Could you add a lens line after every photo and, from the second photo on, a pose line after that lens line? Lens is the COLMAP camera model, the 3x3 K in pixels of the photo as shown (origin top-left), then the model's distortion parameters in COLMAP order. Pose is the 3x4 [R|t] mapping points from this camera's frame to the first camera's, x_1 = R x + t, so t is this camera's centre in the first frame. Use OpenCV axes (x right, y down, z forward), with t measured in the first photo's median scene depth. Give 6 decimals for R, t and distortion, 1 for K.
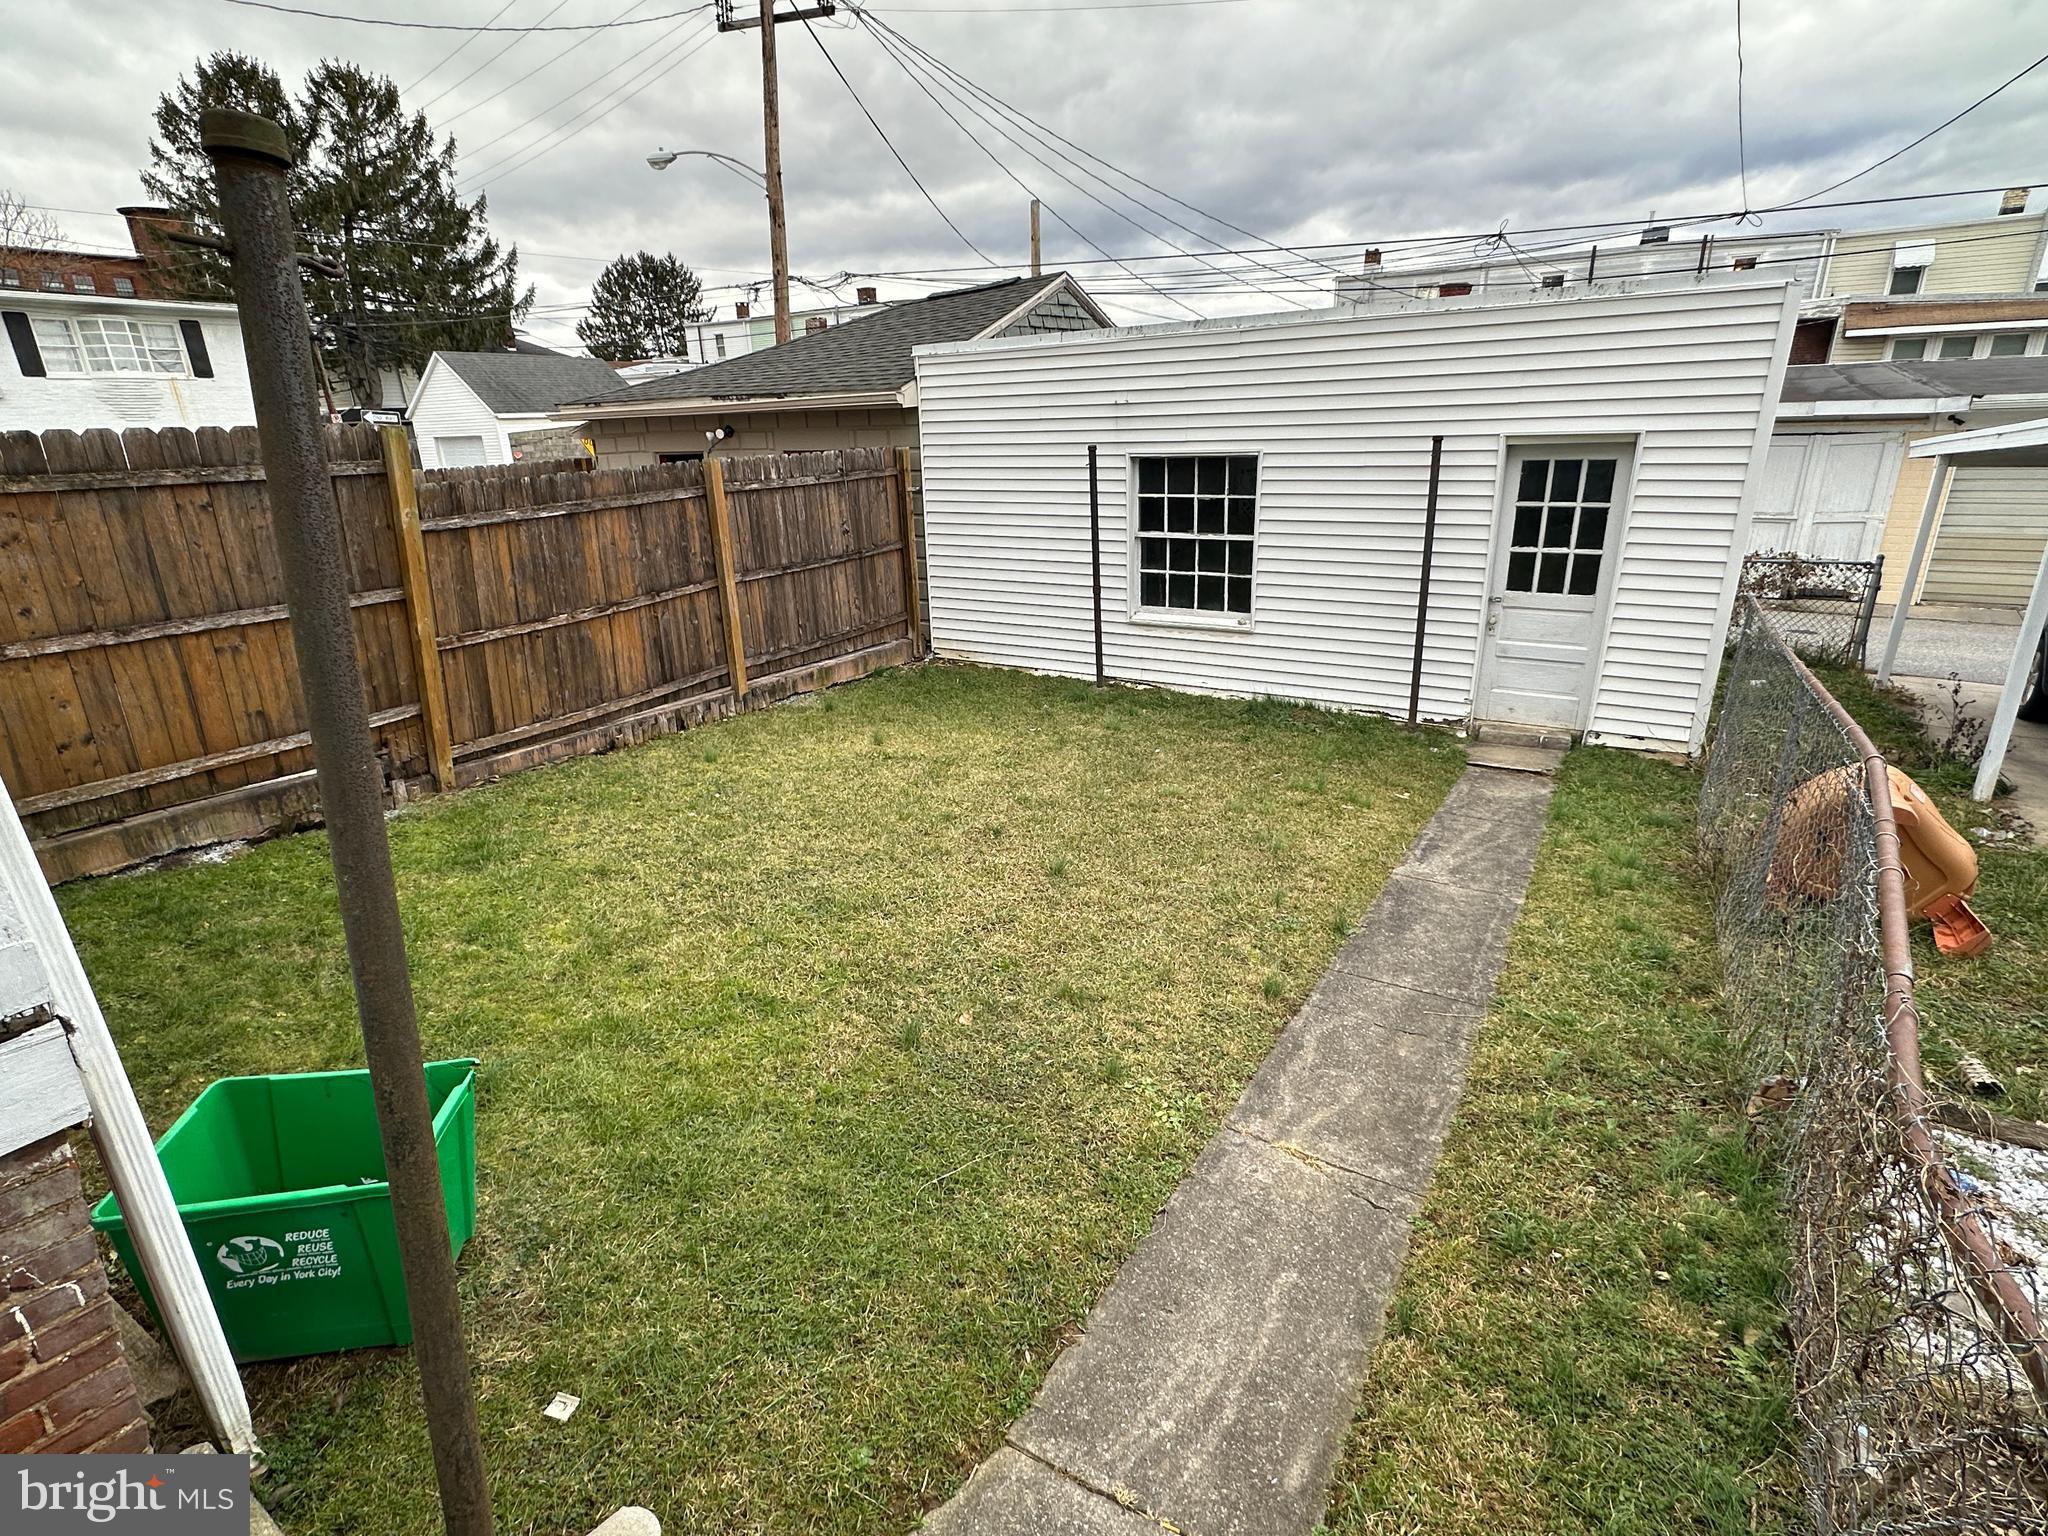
lens RADIAL K [[989.4, 0, 1028.4], [0, 989.4, 762.2], [0, 0, 1]] dist [-0.000675, -0.000495]
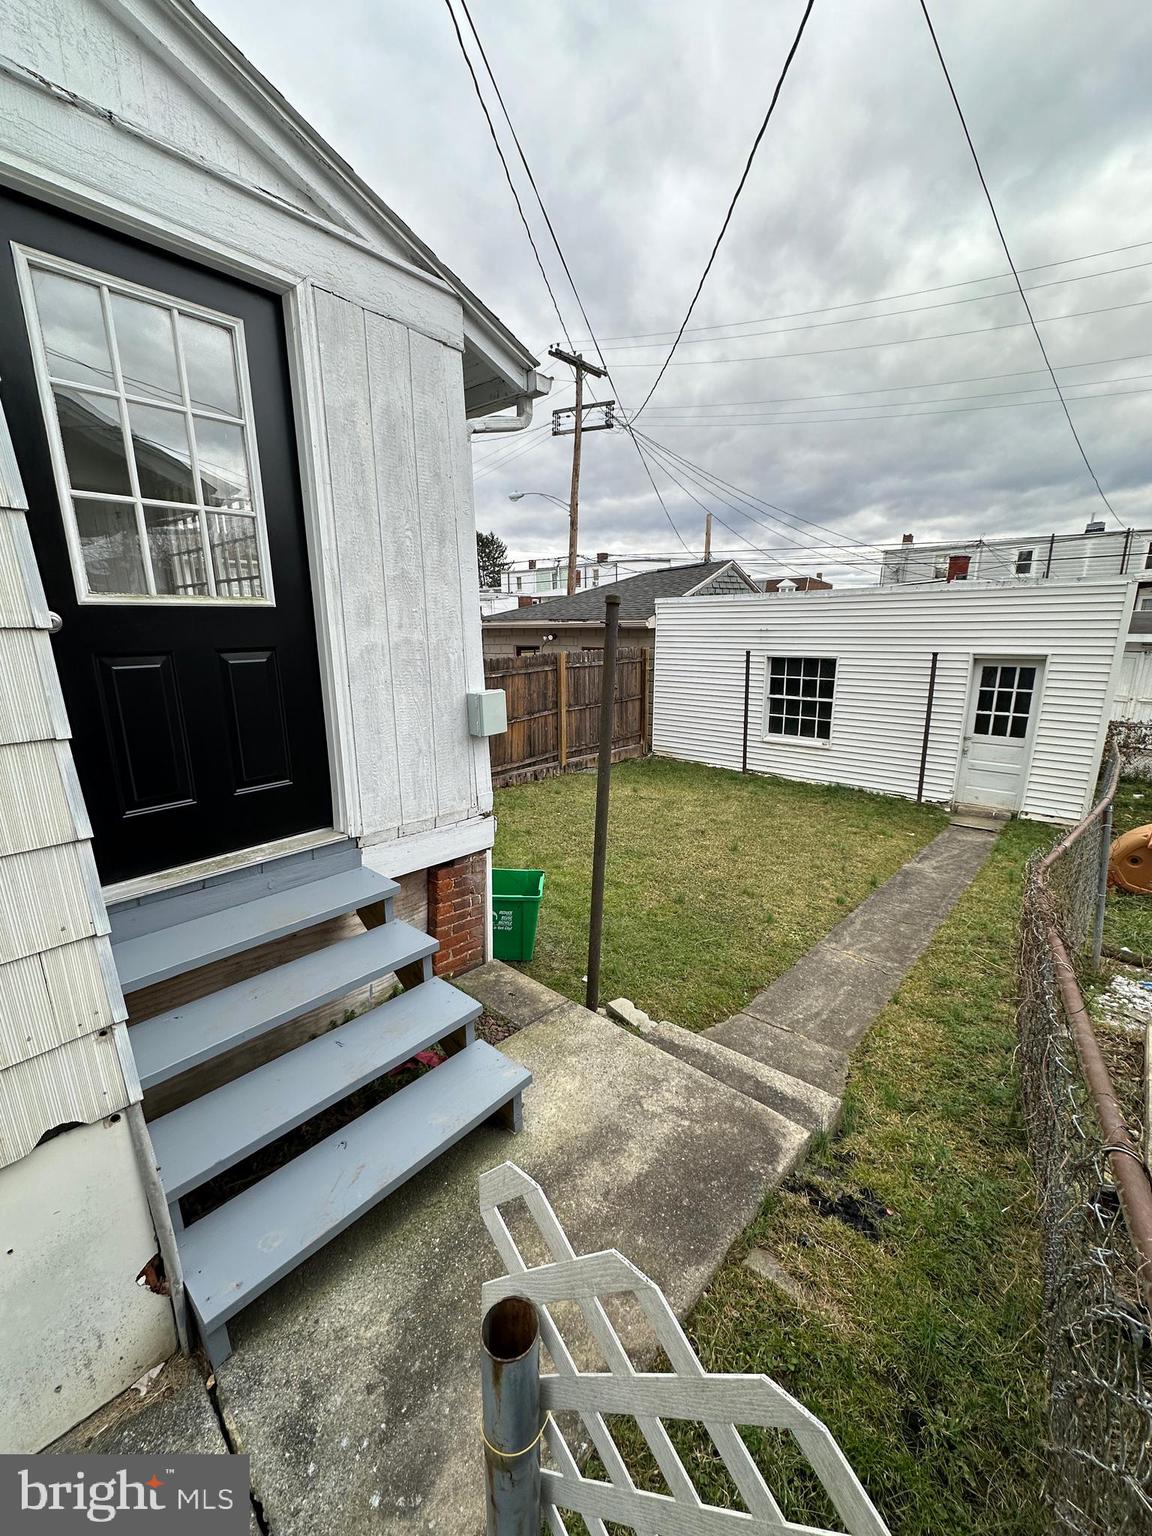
lens RADIAL K [[613.2, 0, 578.8], [0, 613.2, 764.7], [0, 0, 1]] dist [-0.000503, 0.000413]
pose [[0.986187, 0.059334, -0.154644, -0.072523], [-0.075478, 0.992049, -0.100706, 0.059003], [0.147439, 0.110987, 0.982824, -0.247751]]
